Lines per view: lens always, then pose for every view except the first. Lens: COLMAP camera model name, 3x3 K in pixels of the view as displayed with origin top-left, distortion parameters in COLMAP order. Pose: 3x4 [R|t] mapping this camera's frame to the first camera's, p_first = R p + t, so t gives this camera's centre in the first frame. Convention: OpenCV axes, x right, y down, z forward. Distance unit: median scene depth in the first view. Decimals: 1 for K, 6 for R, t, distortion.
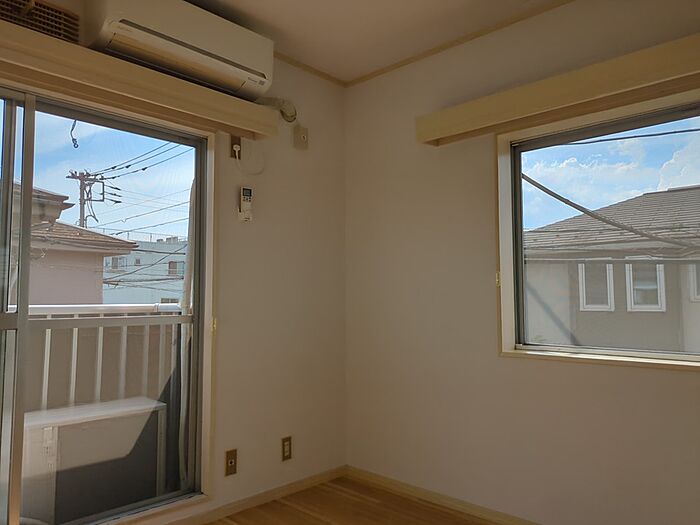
lens RADIAL K [[534.7, 0, 346.4], [0, 534.7, 264.3], [0, 0, 1]] dist [0.007239, 0.007533]
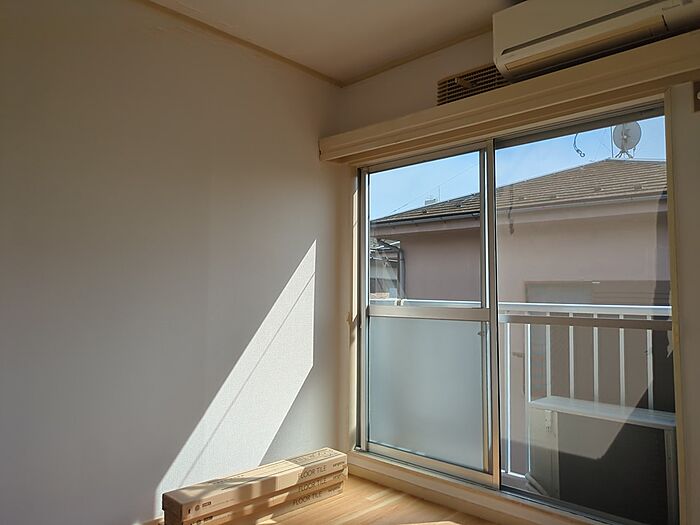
lens RADIAL K [[534.7, 0, 349.7], [0, 534.7, 263.3], [0, 0, 1]] dist [0.007239, 0.007533]
pose [[-0.016501, -0.062300, -0.997921, 0.532051], [0.053762, 0.996558, -0.063104, 0.033285], [0.998417, -0.054692, -0.013095, 0.517191]]
